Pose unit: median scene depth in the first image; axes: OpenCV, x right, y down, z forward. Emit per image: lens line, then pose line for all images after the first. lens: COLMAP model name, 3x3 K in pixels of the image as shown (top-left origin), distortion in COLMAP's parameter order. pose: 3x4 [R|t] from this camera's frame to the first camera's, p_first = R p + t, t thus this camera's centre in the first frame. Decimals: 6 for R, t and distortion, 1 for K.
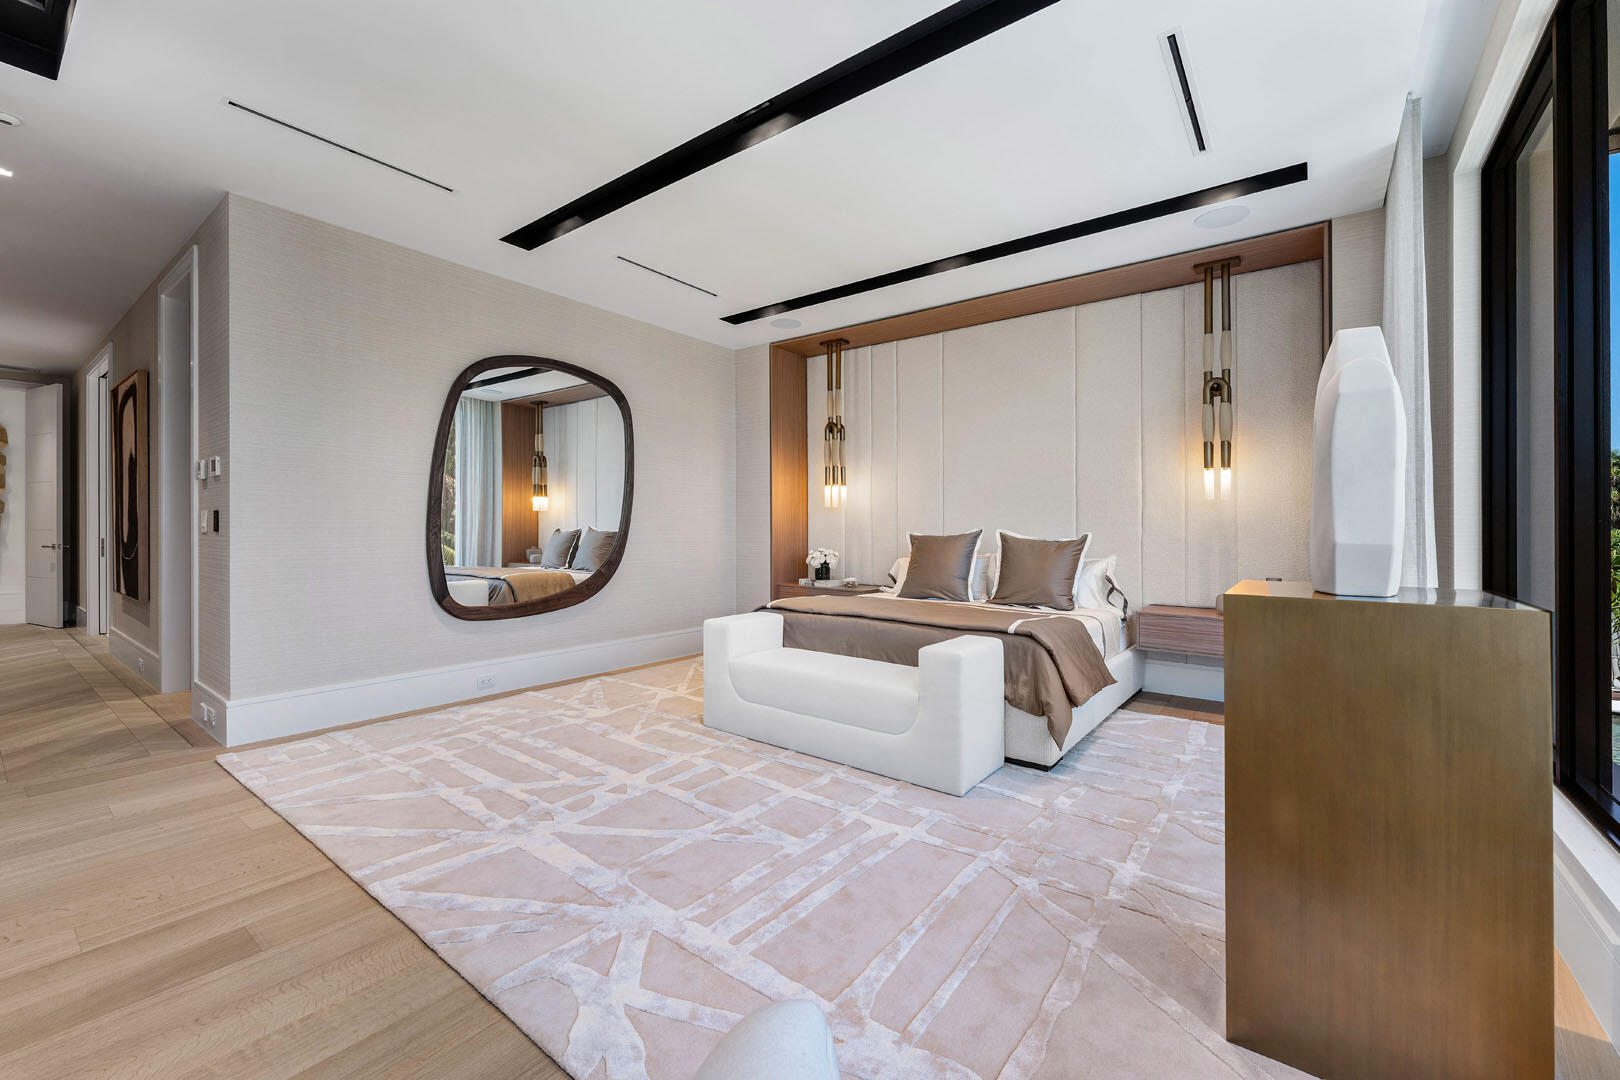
lens RADIAL K [[650.6, 0, 810.0], [0, 650.6, 540.0], [0, 0, 1]] dist [0.002299, 0.000209]
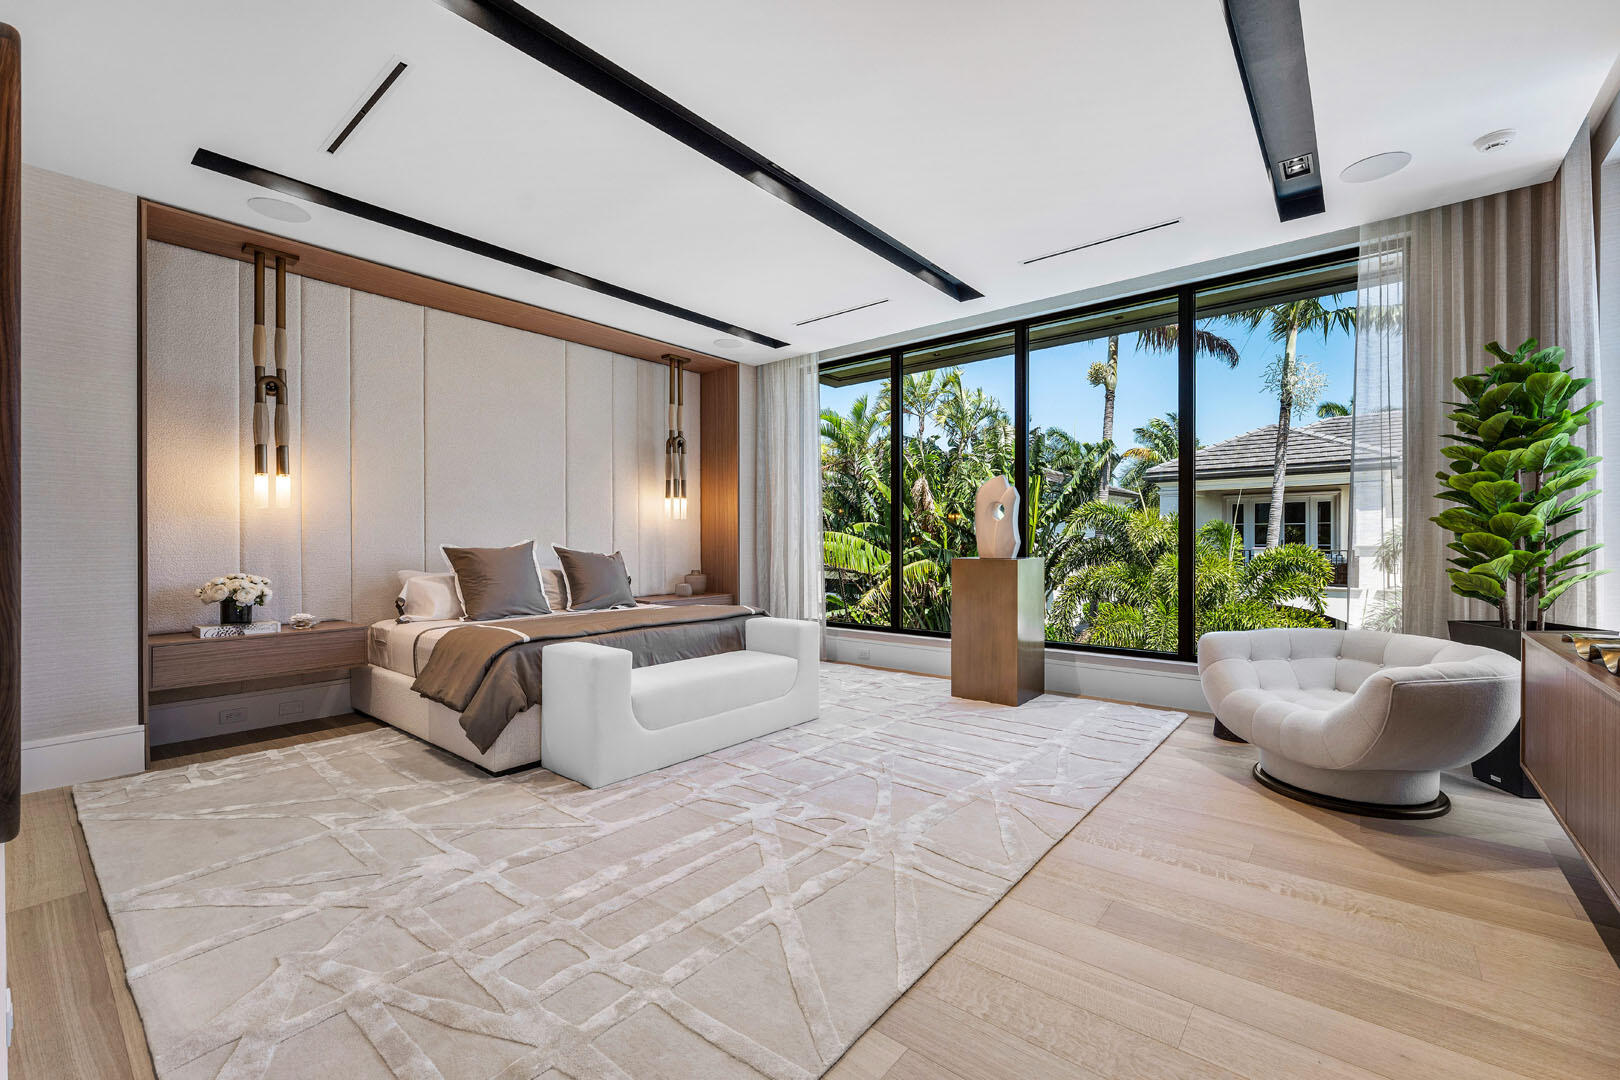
lens RADIAL K [[679.1, 0, 810.0], [0, 679.1, 540.0], [0, 0, 1]] dist [-0.001902, -0.000186]
pose [[0.040657, -0.003569, 0.999167, -1.008462], [0.023965, 0.999709, 0.002595, -0.011574], [-0.998886, 0.023840, 0.040731, 0.723641]]
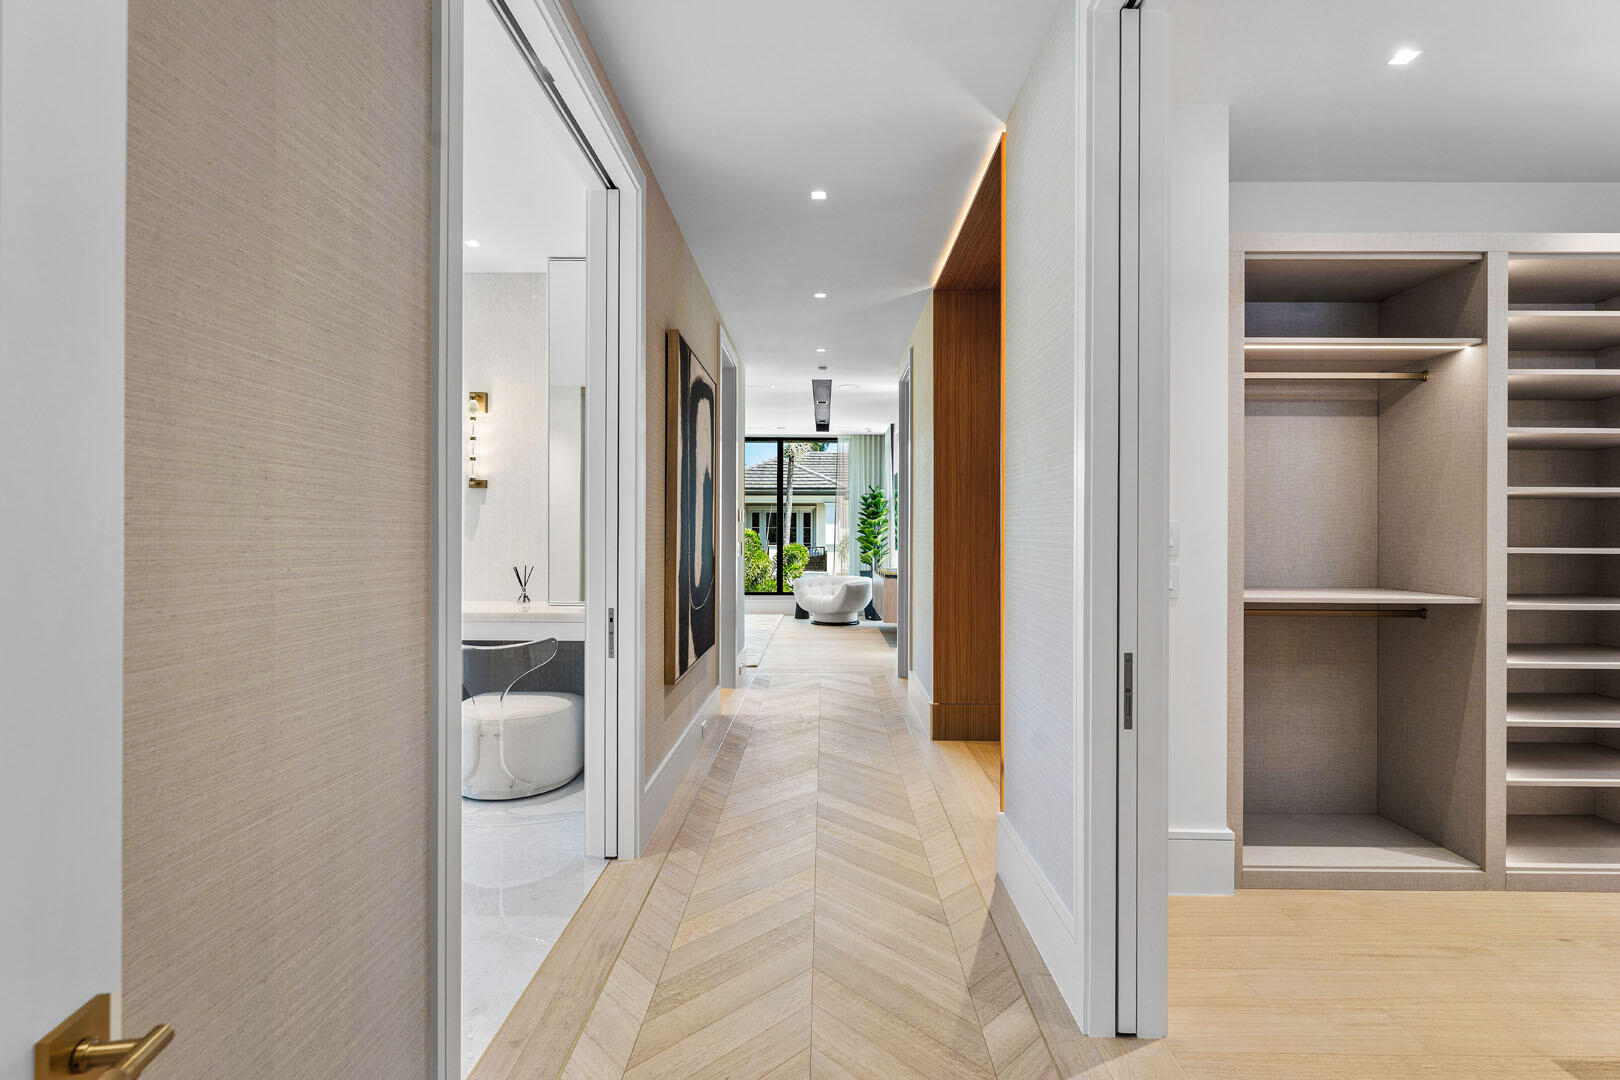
lens RADIAL K [[755.9, 0, 810.0], [0, 755.9, 540.0], [0, 0, 1]] dist [0.000015, -0.000003]
pose [[-0.584706, -0.009290, 0.811192, -2.394639], [0.010818, 0.999756, 0.019247, -0.070602], [-0.811173, 0.020029, -0.584463, 1.831923]]
